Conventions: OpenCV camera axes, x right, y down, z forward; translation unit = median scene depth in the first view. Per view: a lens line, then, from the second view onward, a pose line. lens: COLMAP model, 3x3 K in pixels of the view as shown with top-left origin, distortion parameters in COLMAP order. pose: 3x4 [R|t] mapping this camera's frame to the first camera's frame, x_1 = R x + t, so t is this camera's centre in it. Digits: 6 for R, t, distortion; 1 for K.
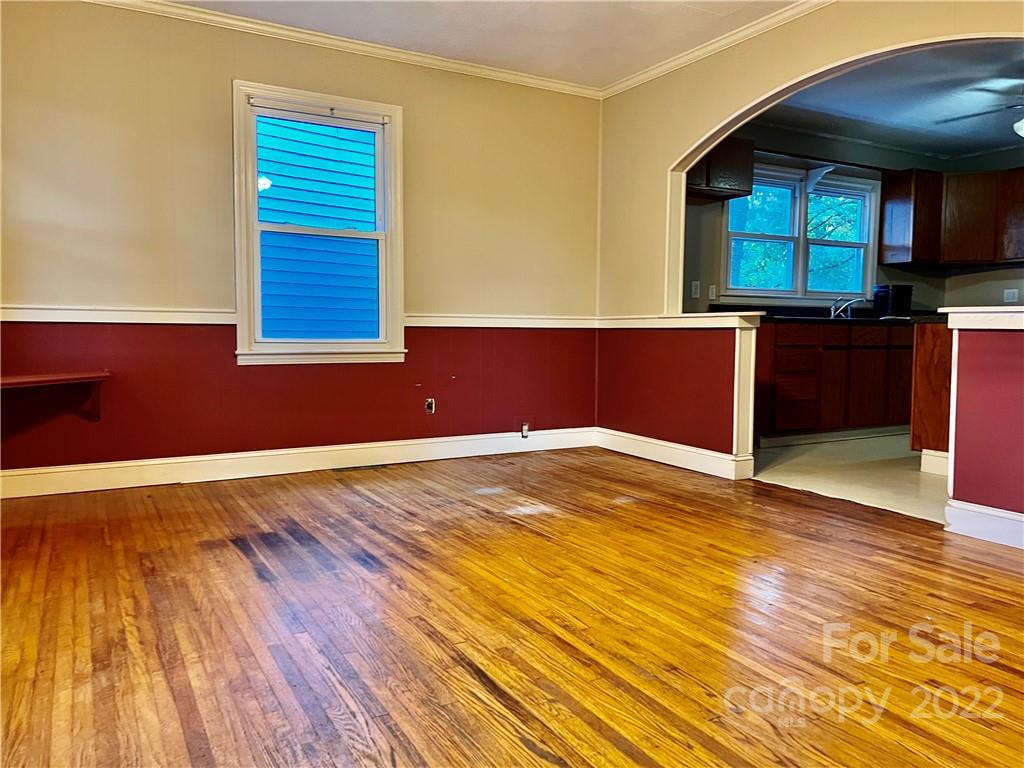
lens RADIAL K [[769.6, 0, 513.2], [0, 769.6, 406.6], [0, 0, 1]] dist [0.023601, -0.000154]
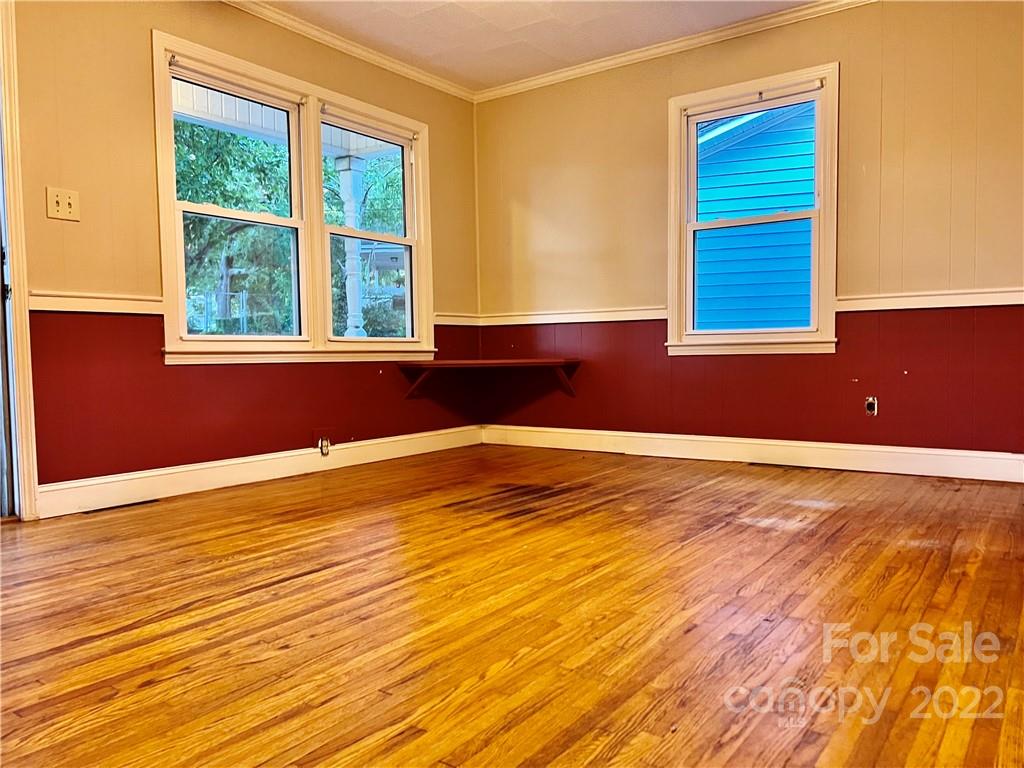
lens RADIAL K [[769.2, 0, 513.2], [0, 769.2, 388.8], [0, 0, 1]] dist [0.087927, -0.121600]
pose [[0.421635, 0.033320, -0.906153, 0.725742], [-0.077804, 0.996969, 0.000457, 0.015194], [0.903422, 0.070310, 0.422949, 0.441130]]
